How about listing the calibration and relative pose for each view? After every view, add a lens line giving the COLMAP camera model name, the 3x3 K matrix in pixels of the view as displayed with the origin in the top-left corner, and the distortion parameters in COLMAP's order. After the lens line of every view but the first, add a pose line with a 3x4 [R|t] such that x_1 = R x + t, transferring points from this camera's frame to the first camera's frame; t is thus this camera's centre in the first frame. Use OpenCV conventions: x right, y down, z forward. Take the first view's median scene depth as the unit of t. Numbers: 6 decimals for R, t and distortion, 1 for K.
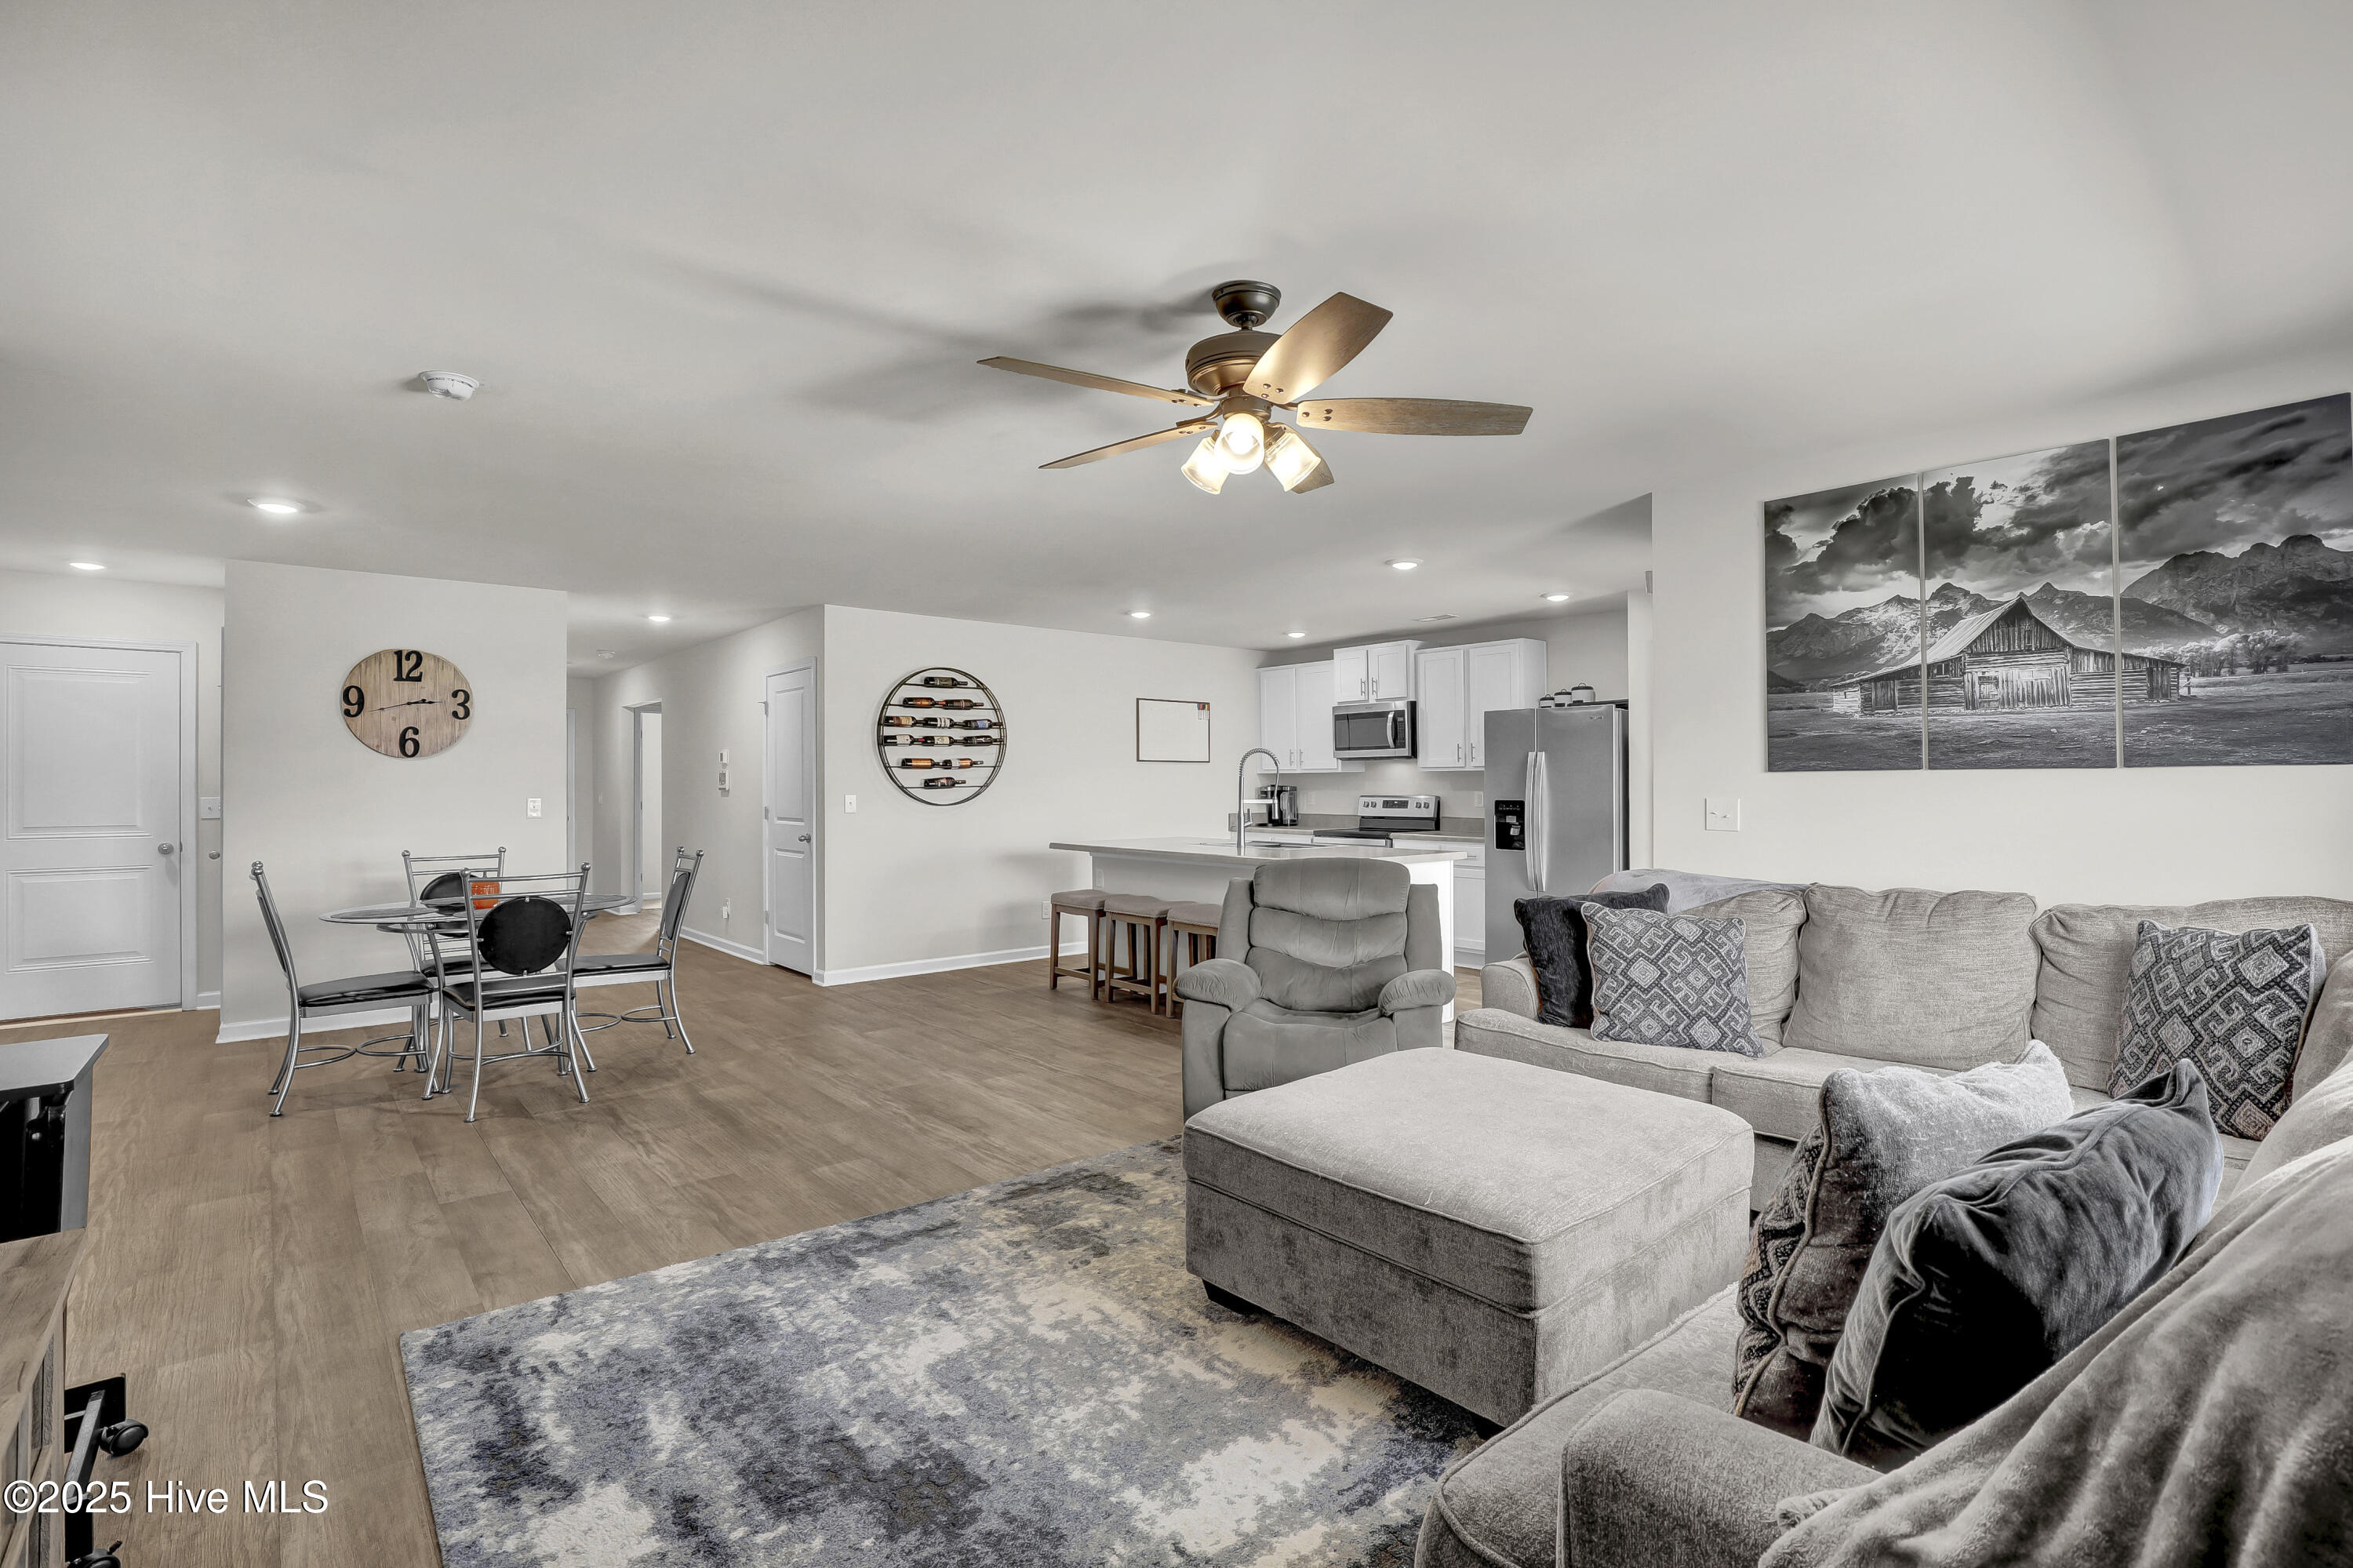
lens RADIAL K [[1116.7, 0, 1202.6], [0, 1116.7, 790.6], [0, 0, 1]] dist [-0.025084, 0.000690]
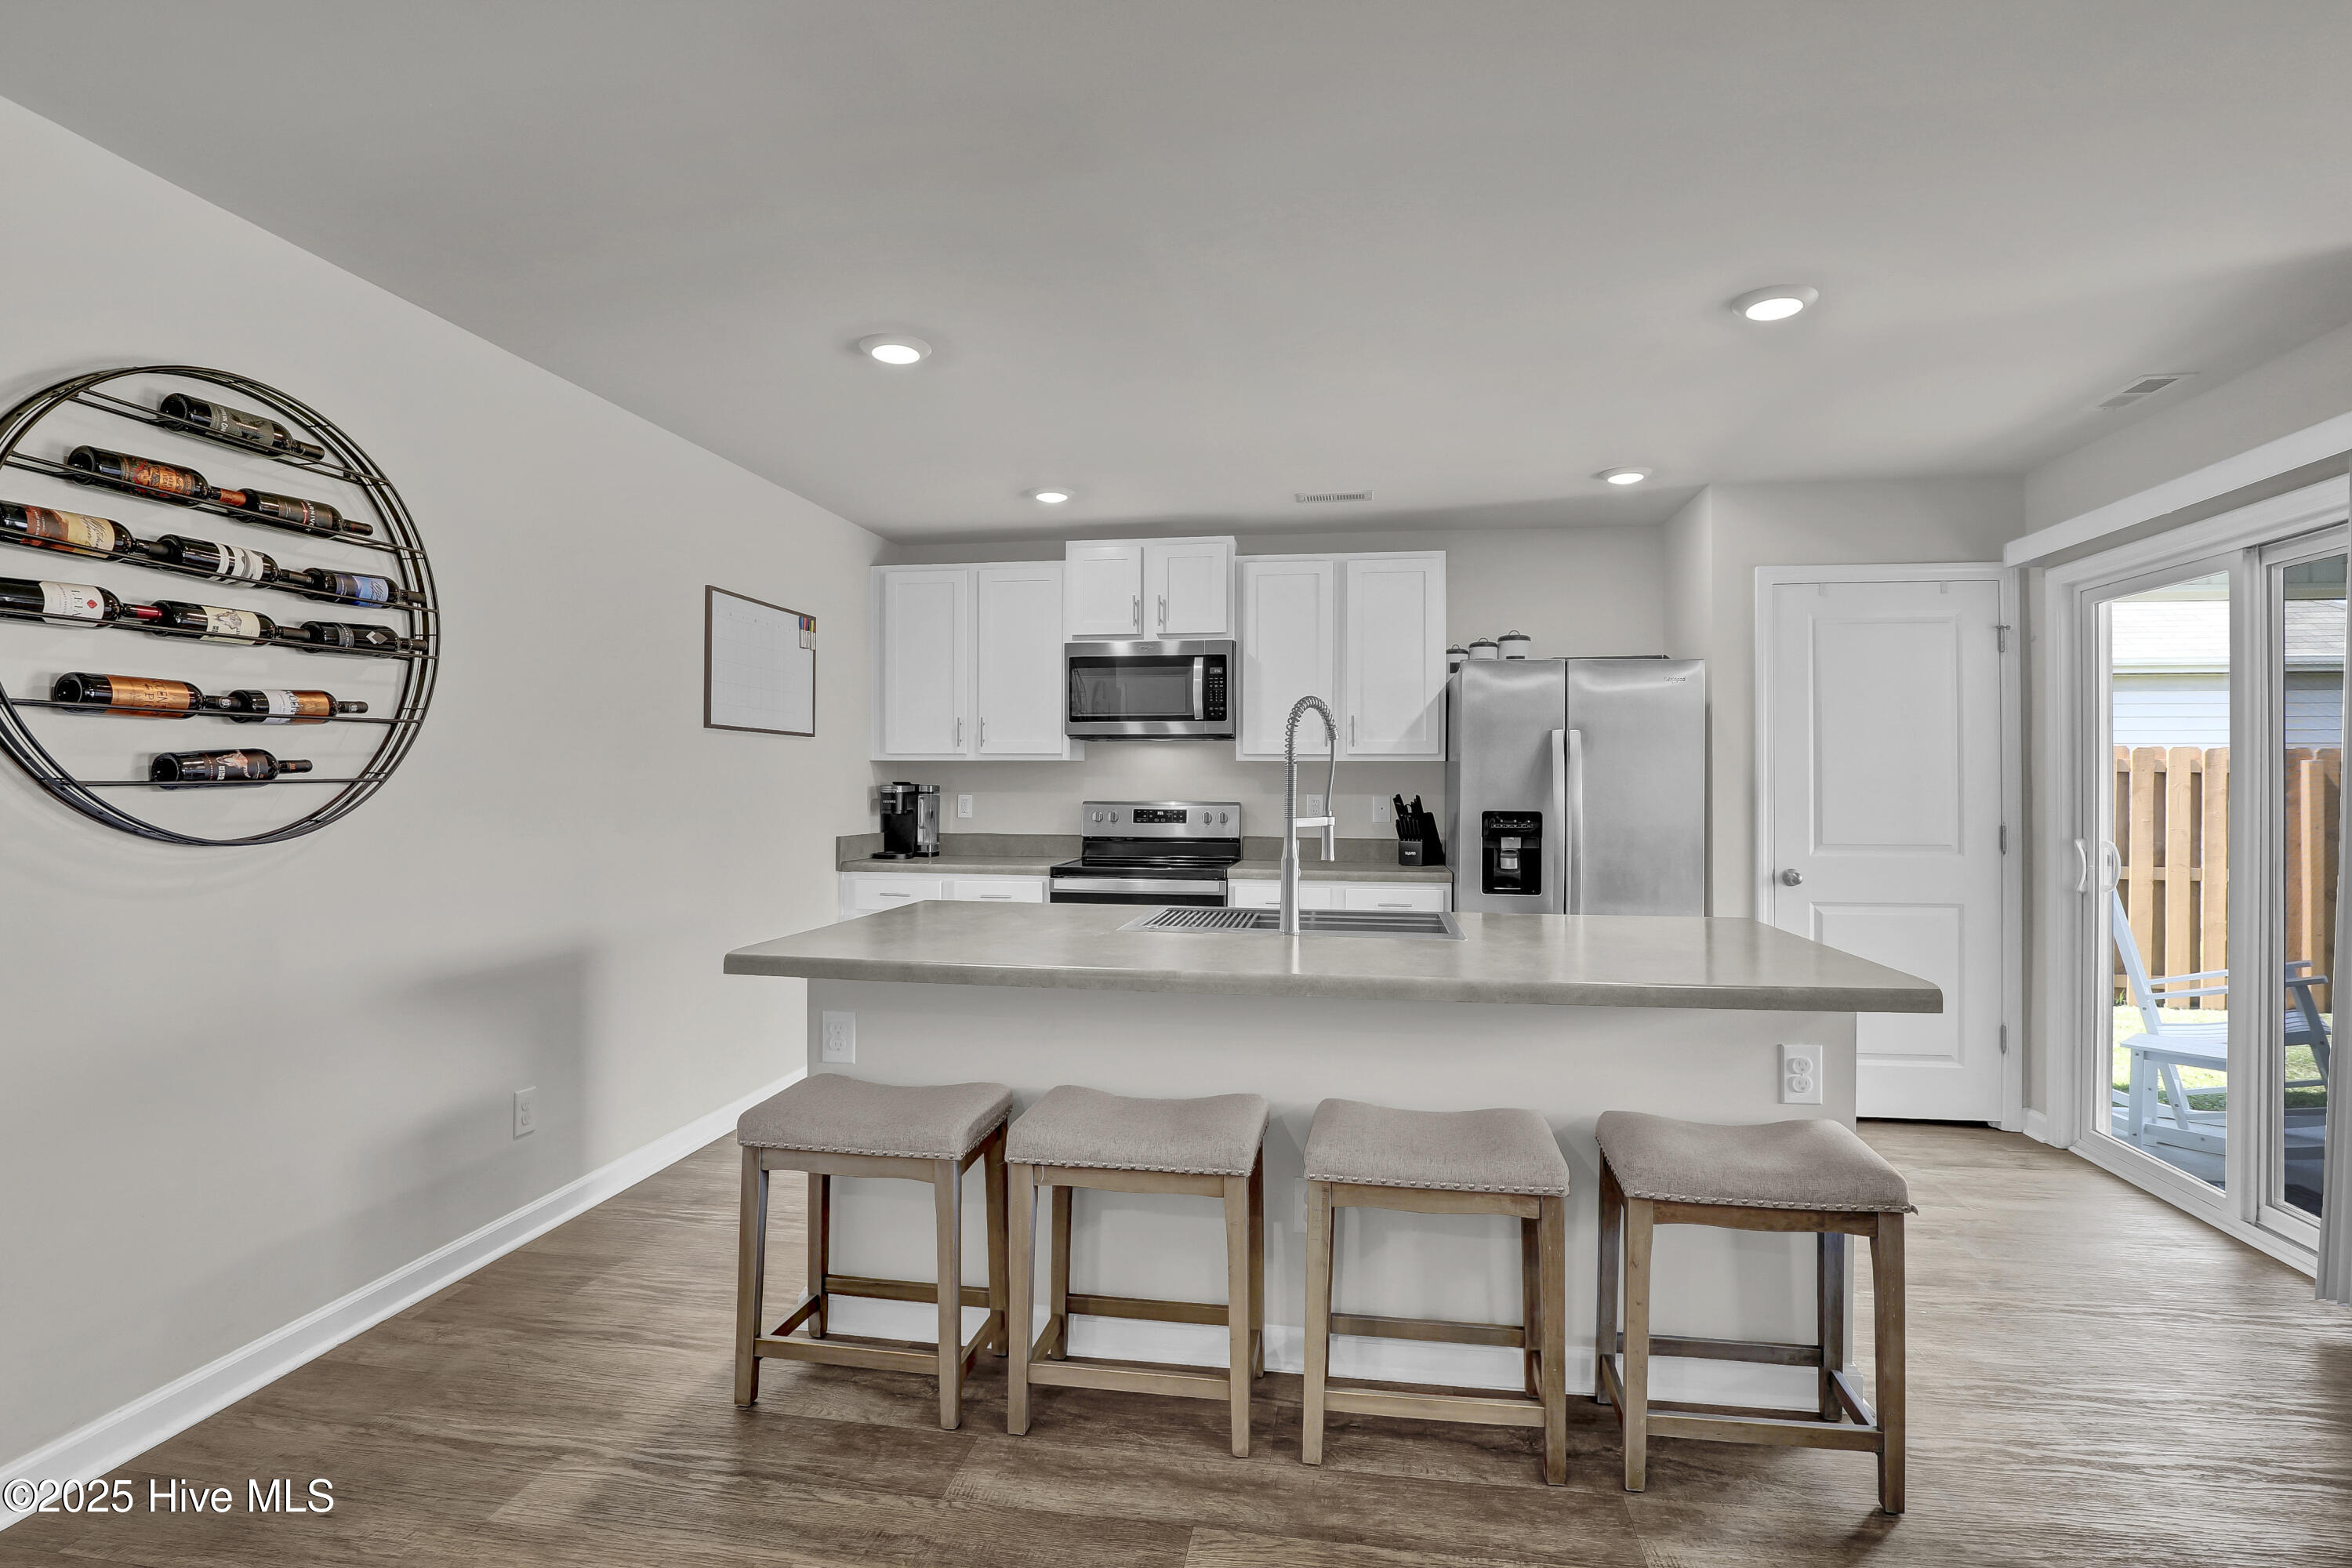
lens RADIAL K [[1111.9, 0, 1192.2], [0, 1111.9, 780.0], [0, 0, 1]] dist [-0.028133, 0.000537]
pose [[0.760680, 0.008507, 0.649071, -0.521977], [-0.003331, 0.999952, -0.009202, -0.004572], [-0.649118, 0.004838, 0.760672, 1.423219]]
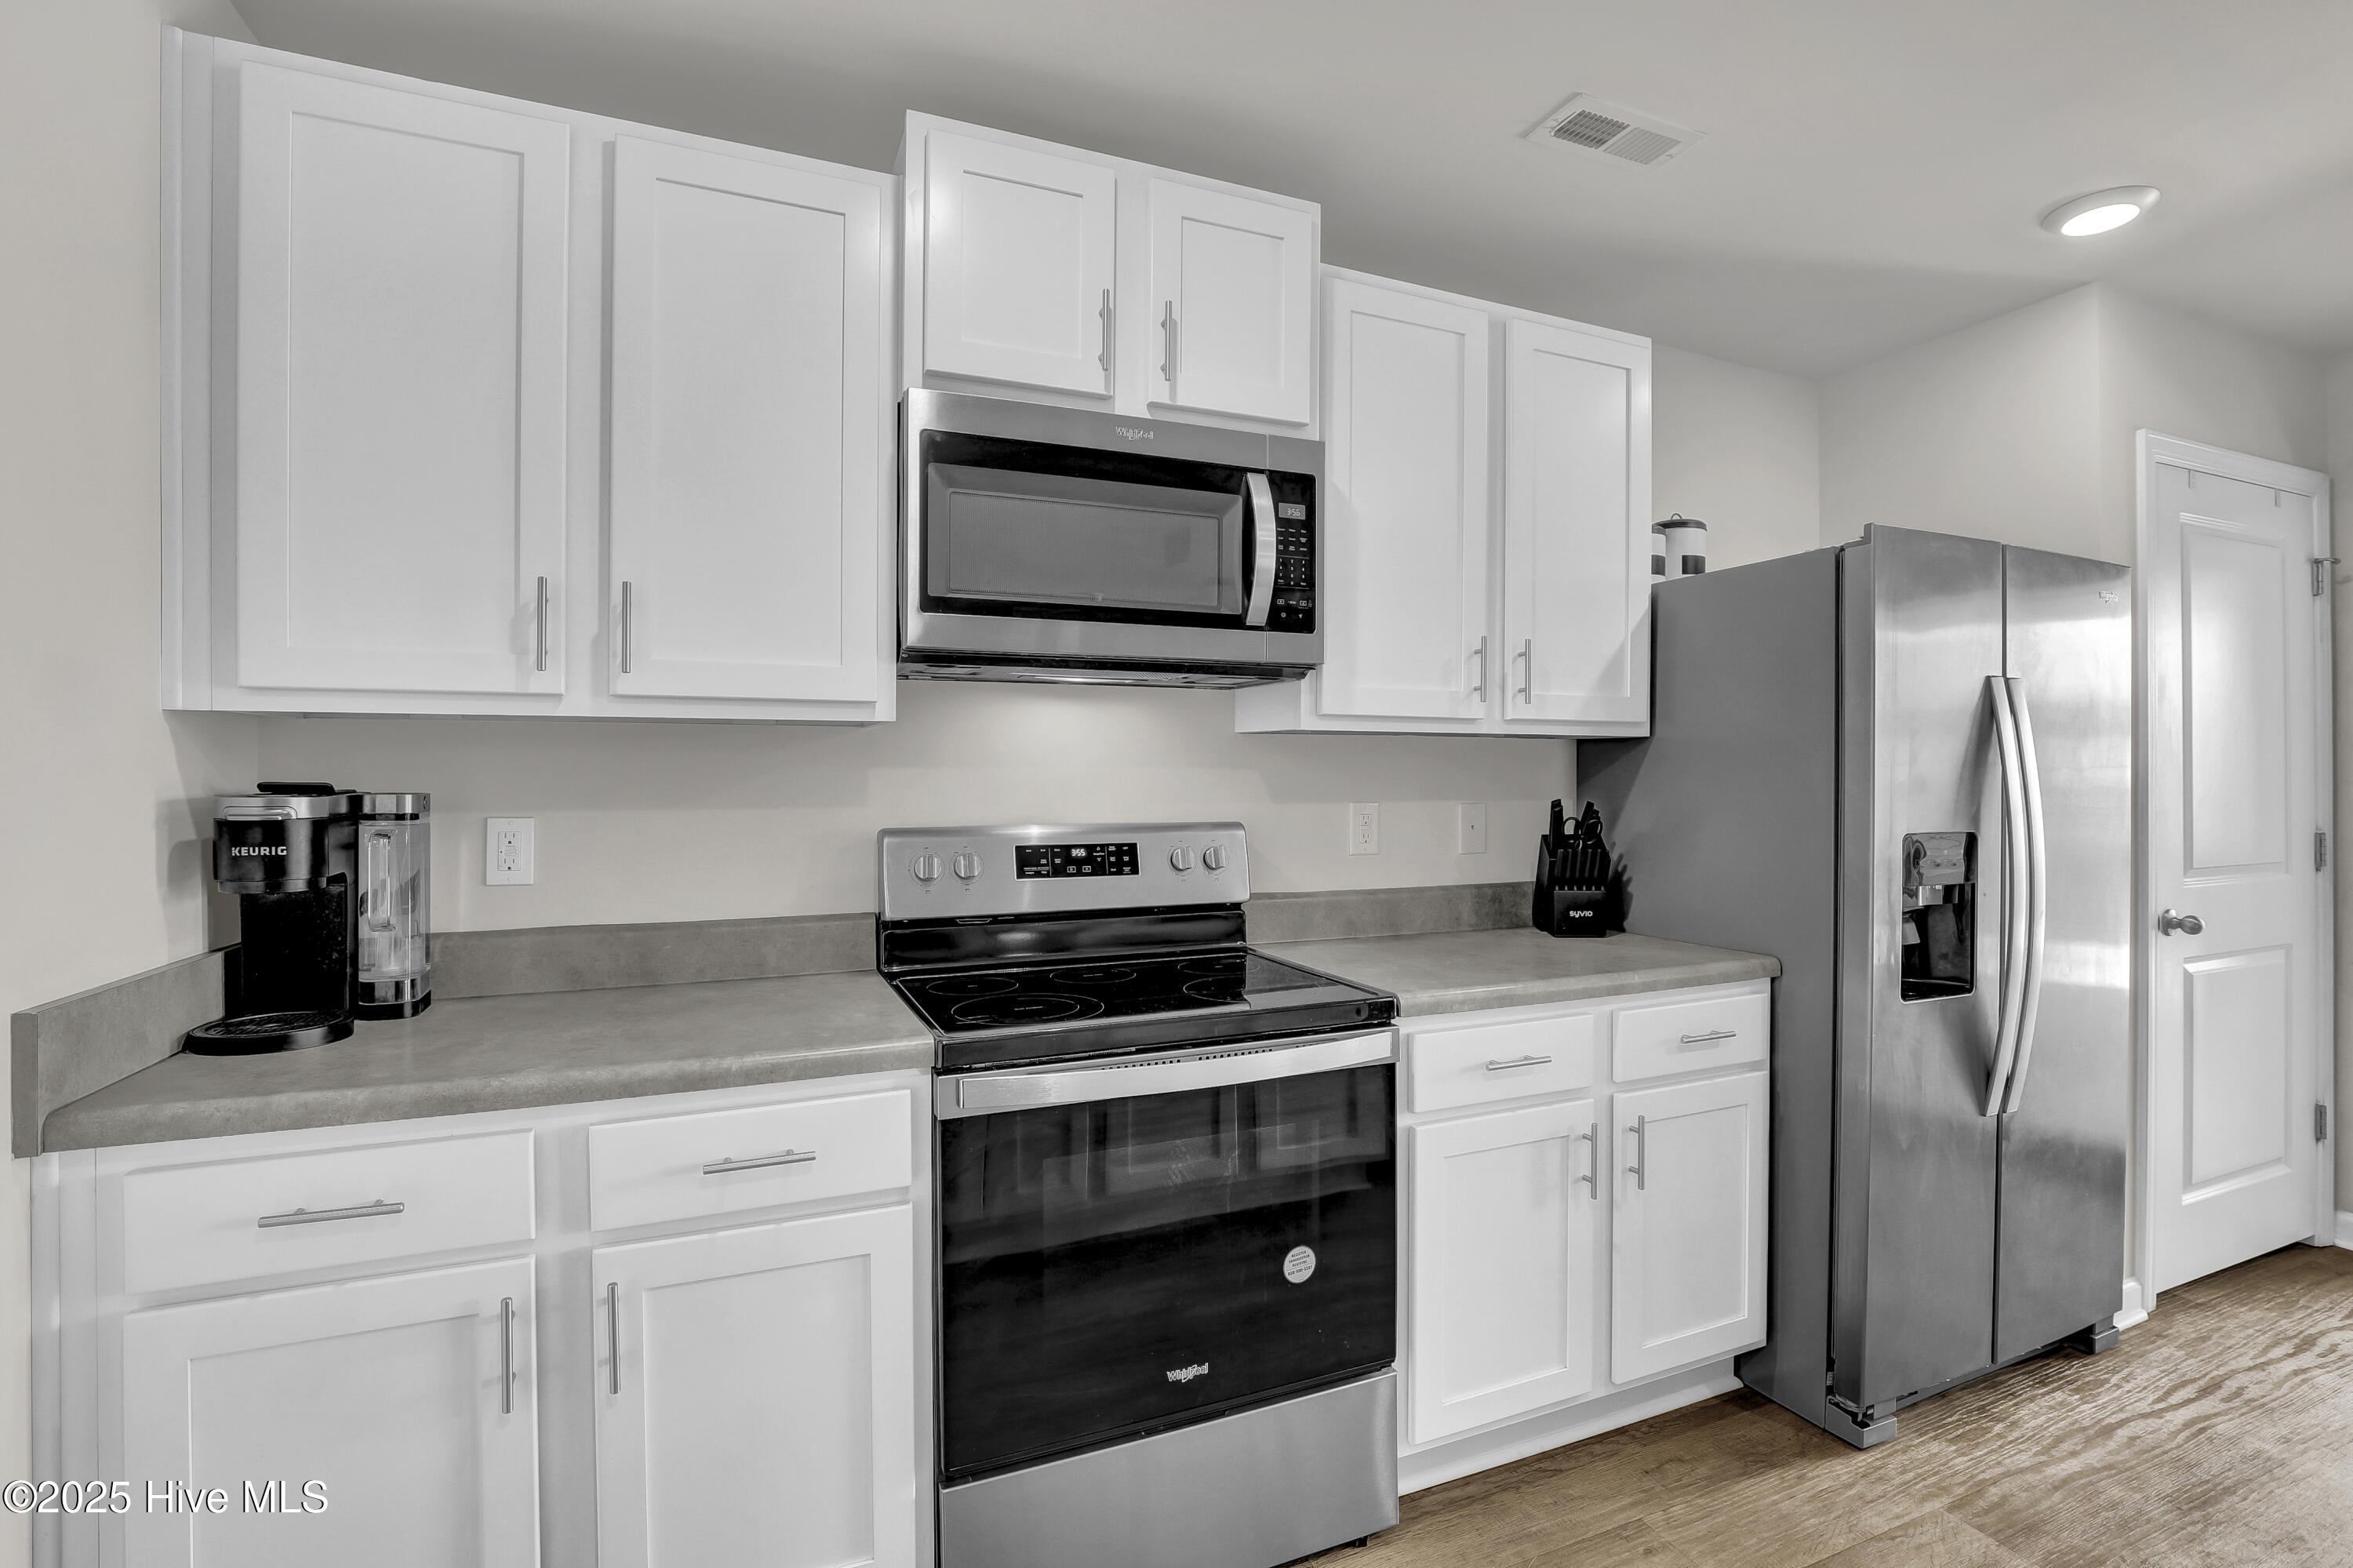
lens RADIAL K [[1112.4, 0, 1192.7], [0, 1112.4, 780.0], [0, 0, 1]] dist [-0.028133, 0.000537]
pose [[0.283932, -0.001593, 0.958843, -0.148750], [0.004568, 0.999990, 0.000309, -0.015060], [-0.958834, 0.004292, 0.283936, 2.401167]]
